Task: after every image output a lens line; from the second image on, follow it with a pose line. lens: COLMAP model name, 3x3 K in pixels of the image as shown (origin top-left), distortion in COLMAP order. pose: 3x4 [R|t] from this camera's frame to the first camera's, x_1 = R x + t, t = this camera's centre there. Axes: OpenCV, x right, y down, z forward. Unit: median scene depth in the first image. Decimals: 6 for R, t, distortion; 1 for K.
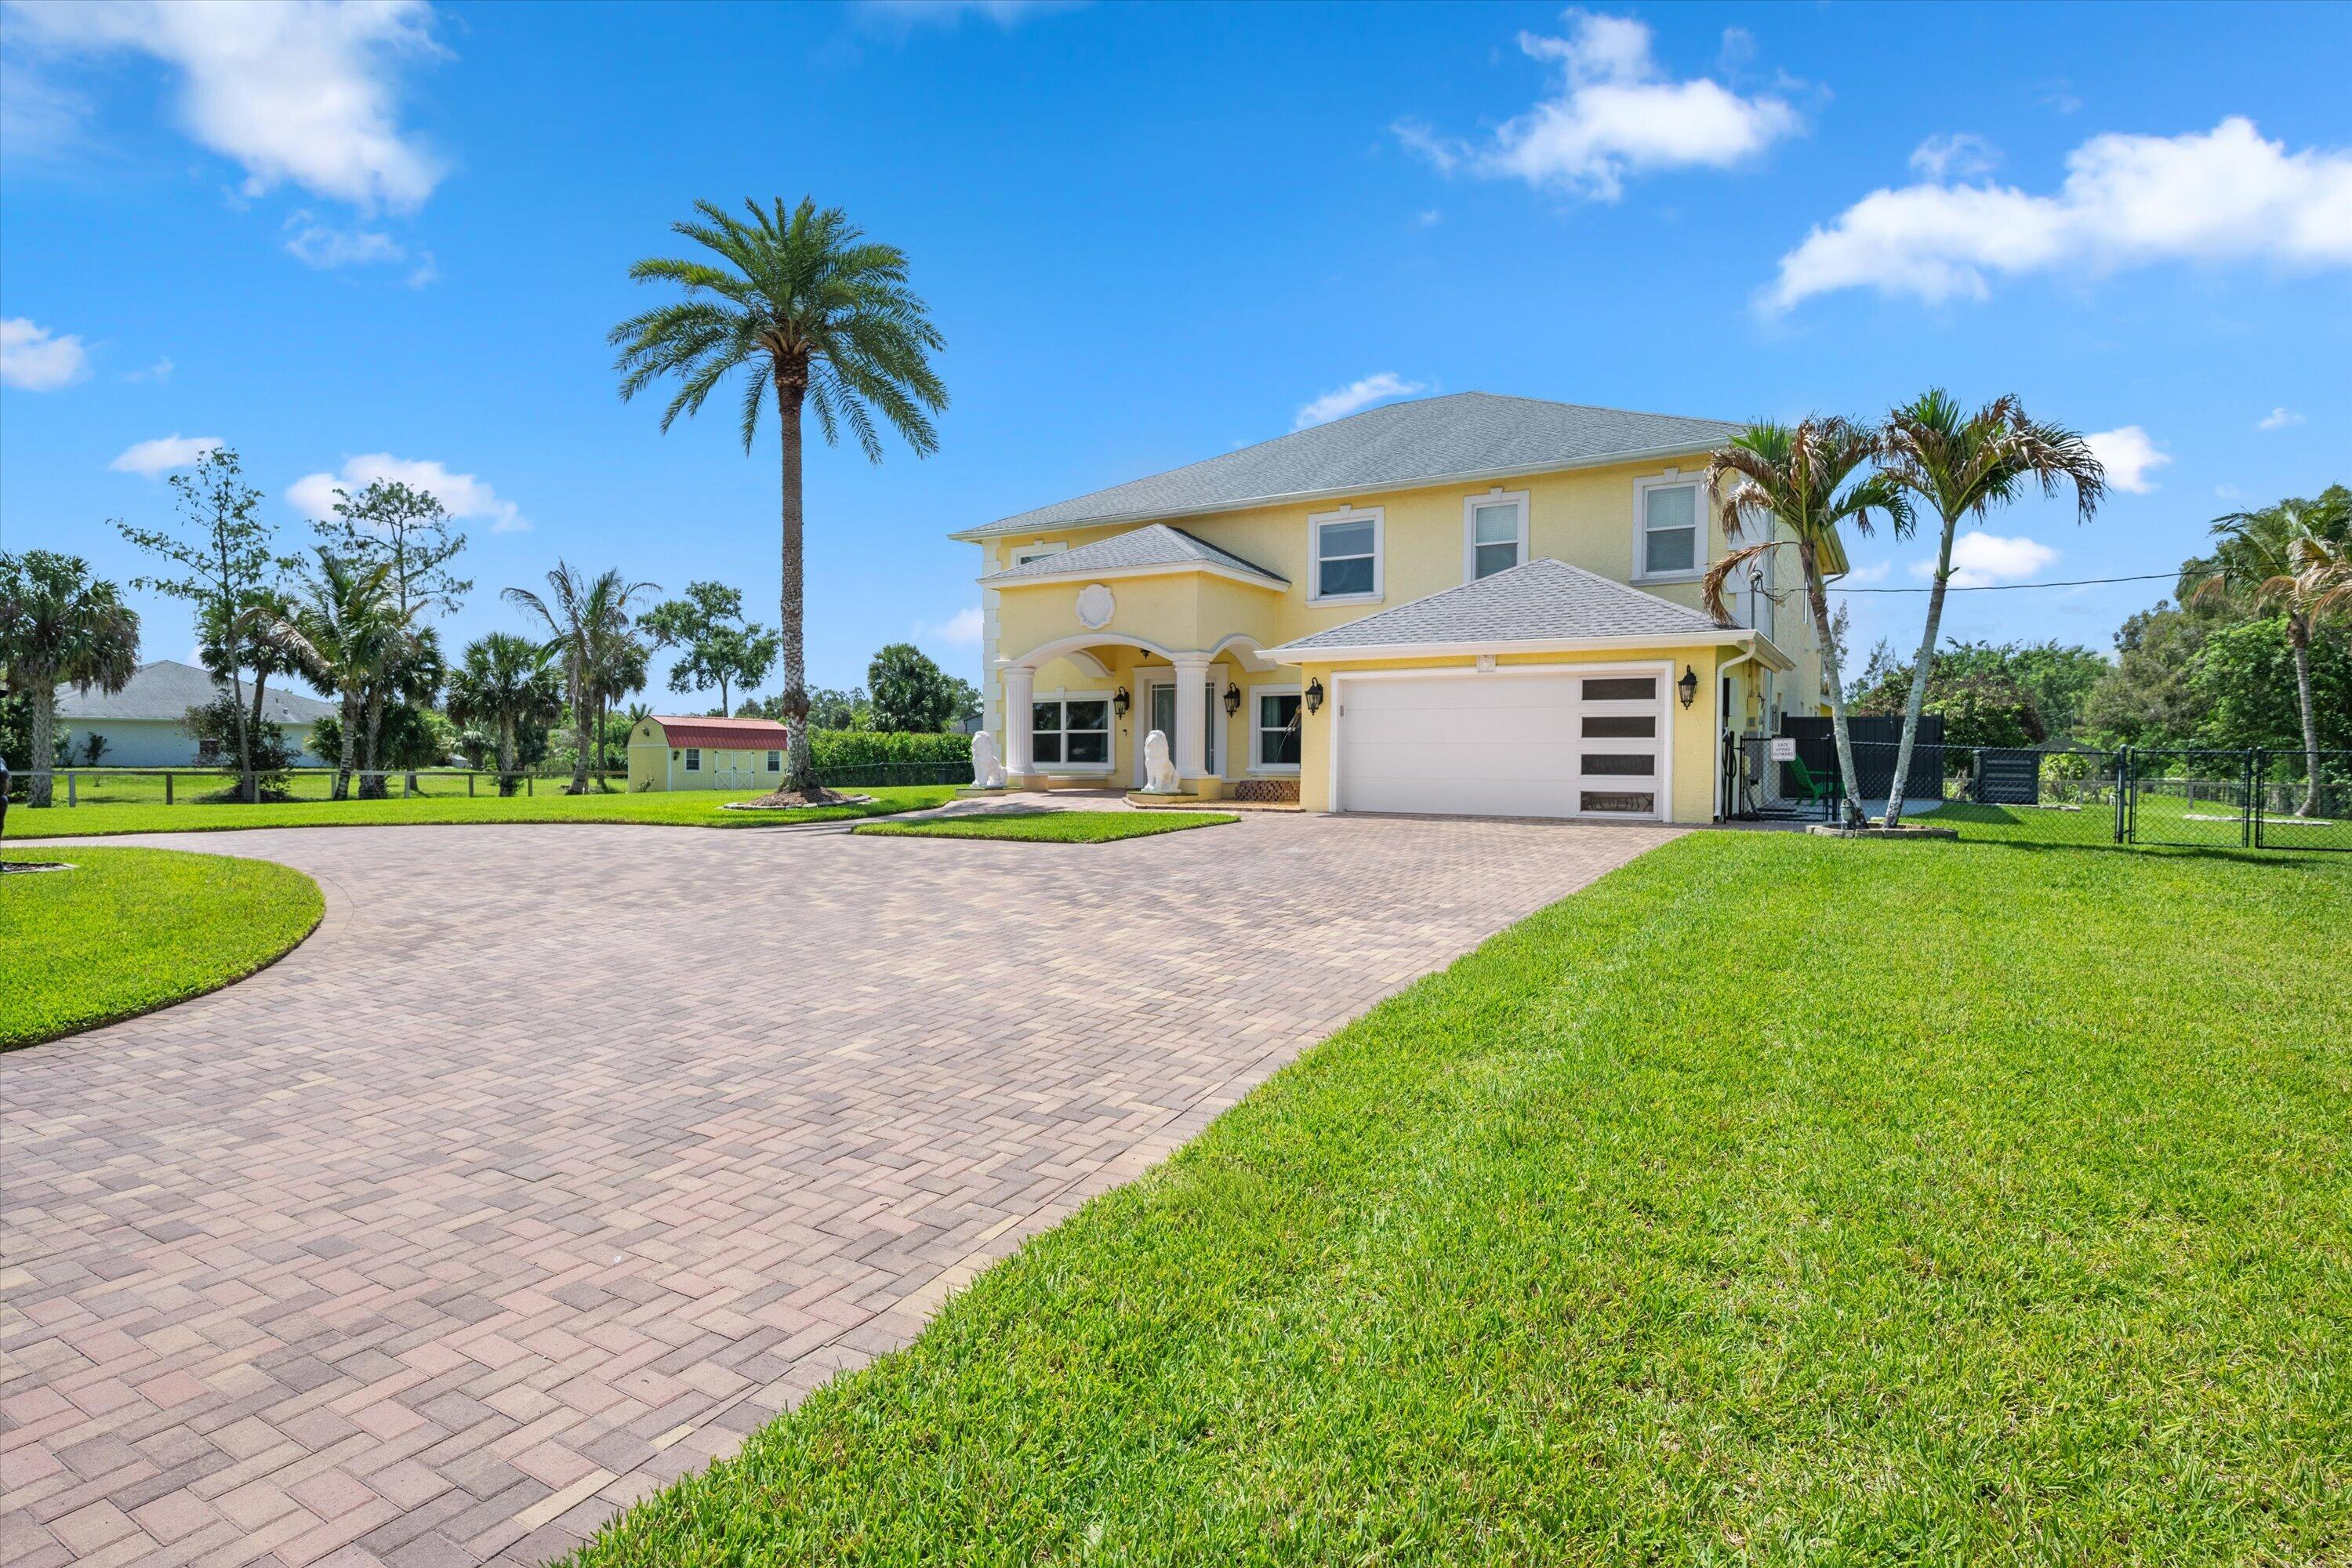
lens RADIAL K [[1173.0, 0, 1206.7], [0, 1173.0, 787.4], [0, 0, 1]] dist [0.000836, -0.000333]
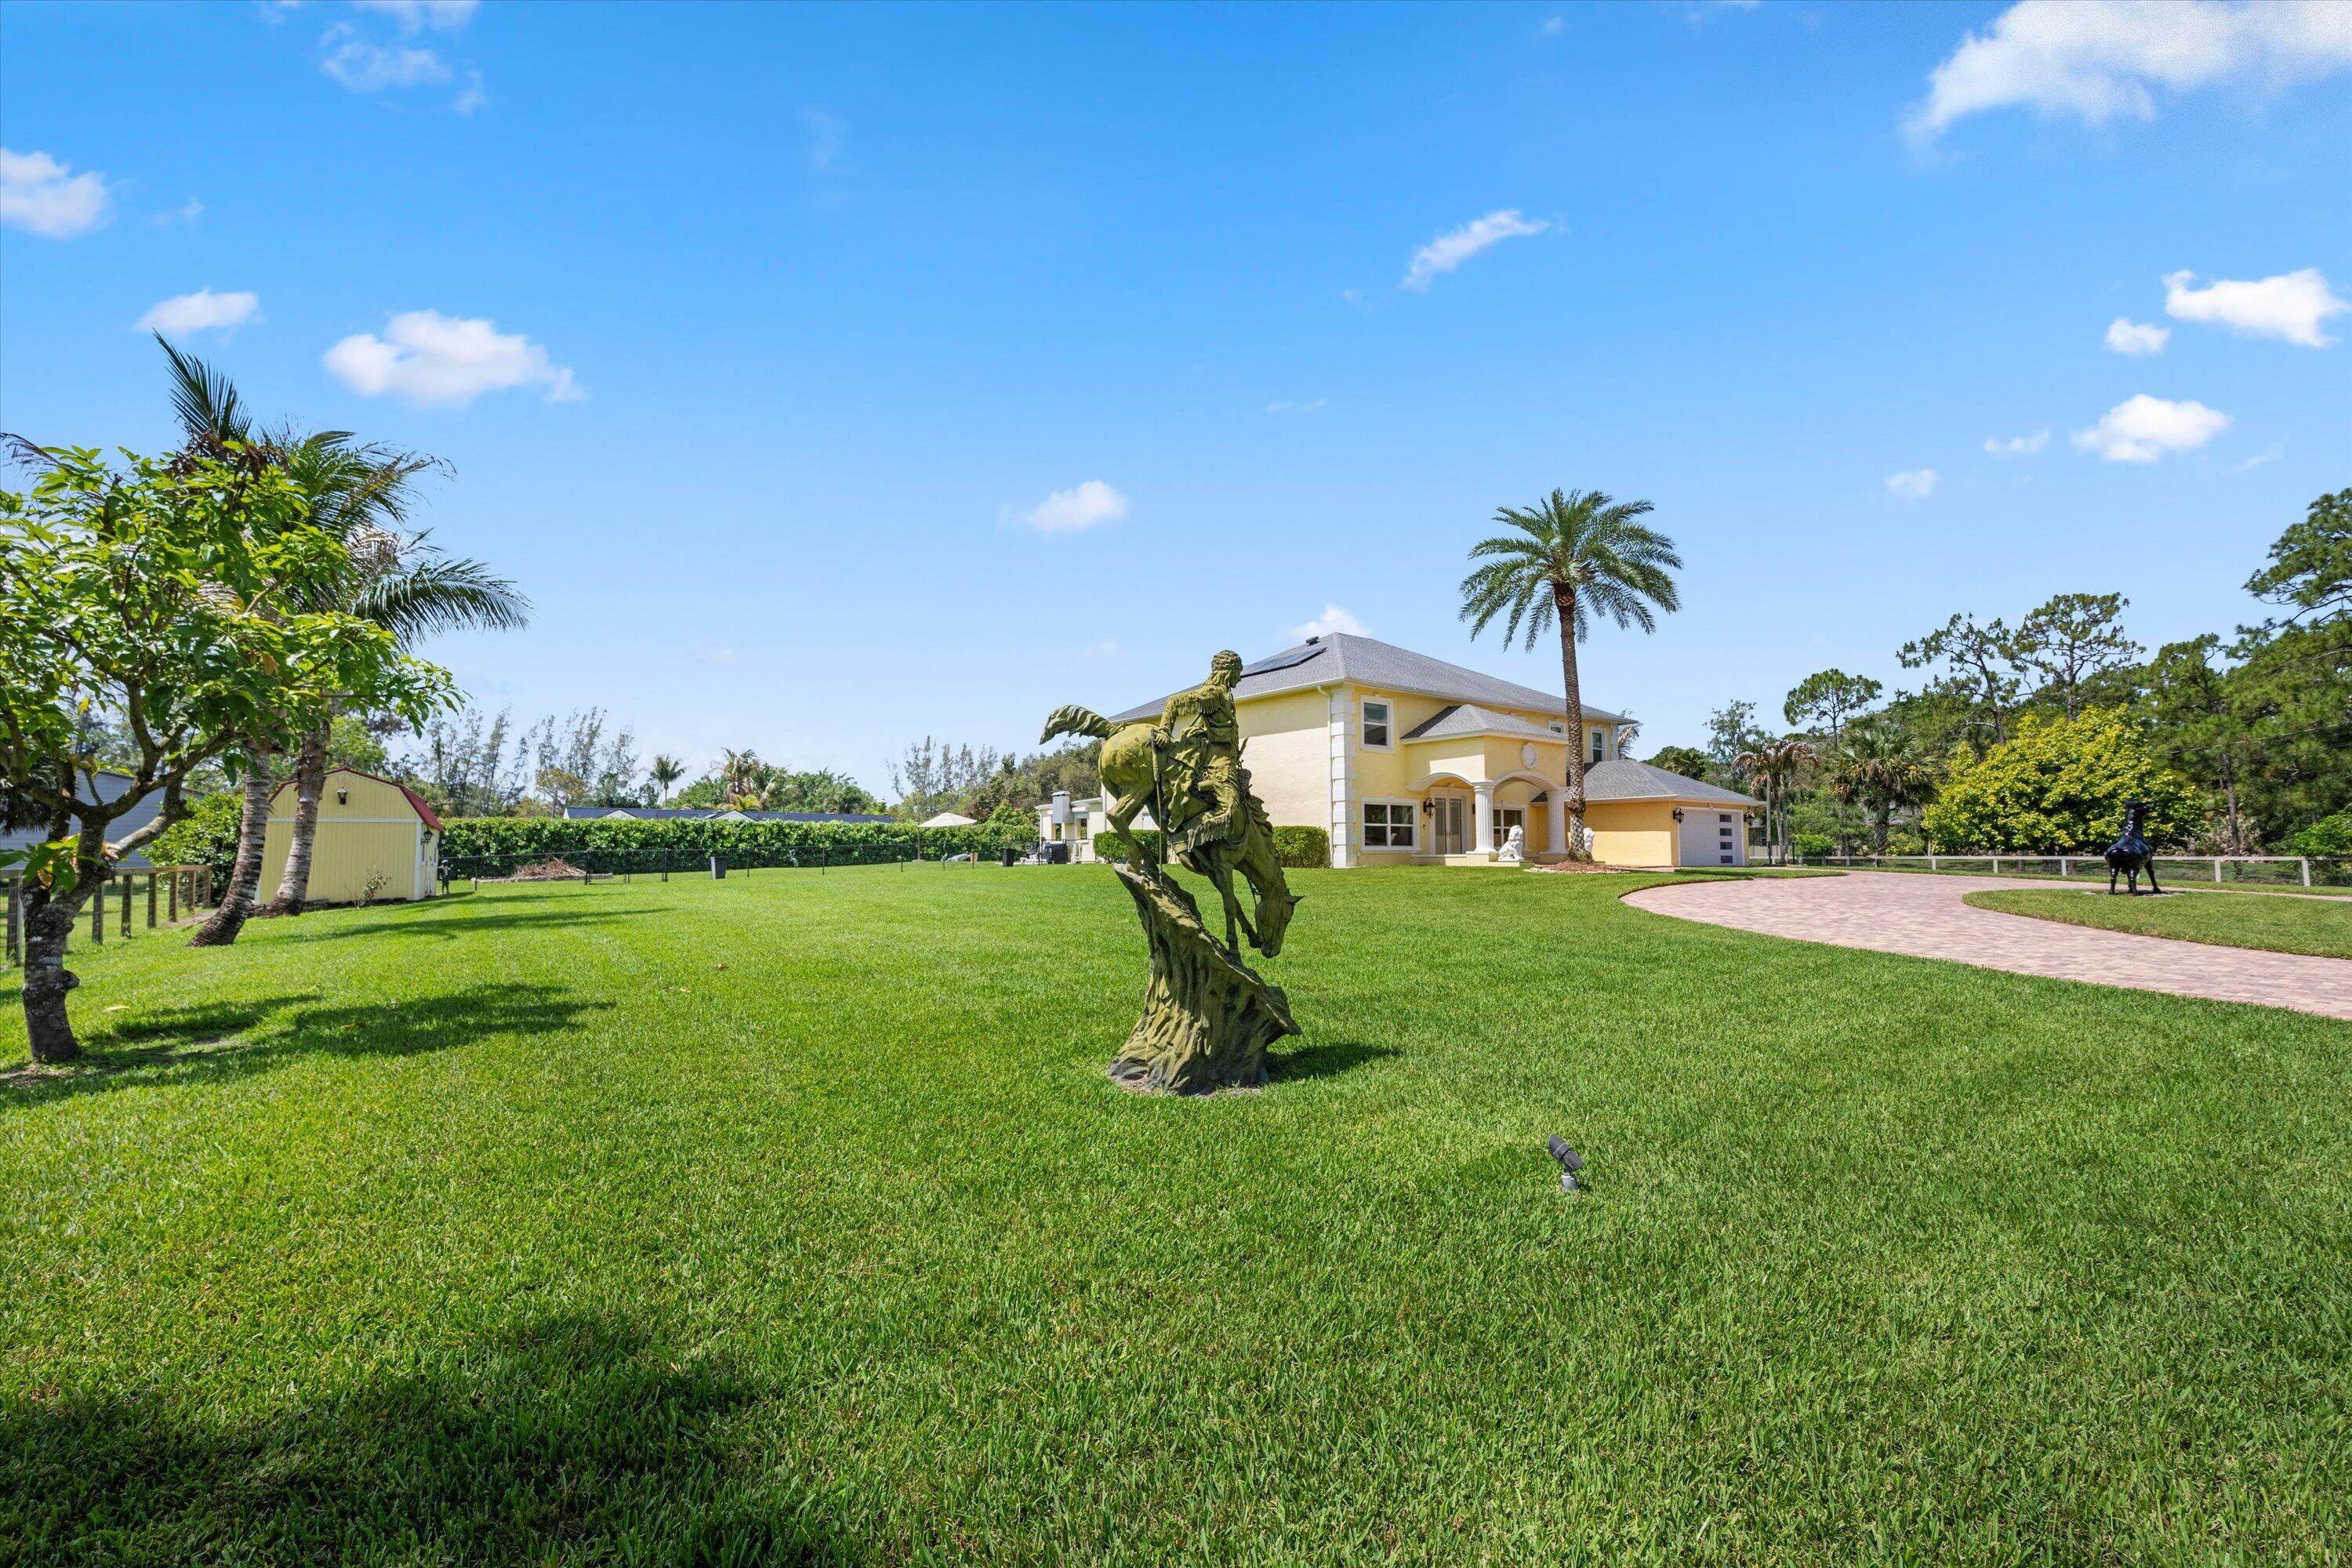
lens RADIAL K [[953.7, 0, 1167.3], [0, 953.7, 795.7], [0, 0, 1]] dist [0.003297, -0.000083]
pose [[0.386745, 0.042446, 0.921210, -1.680443], [0.022983, 0.998186, -0.055641, -0.030727], [-0.921900, 0.042691, 0.385068, 1.006168]]
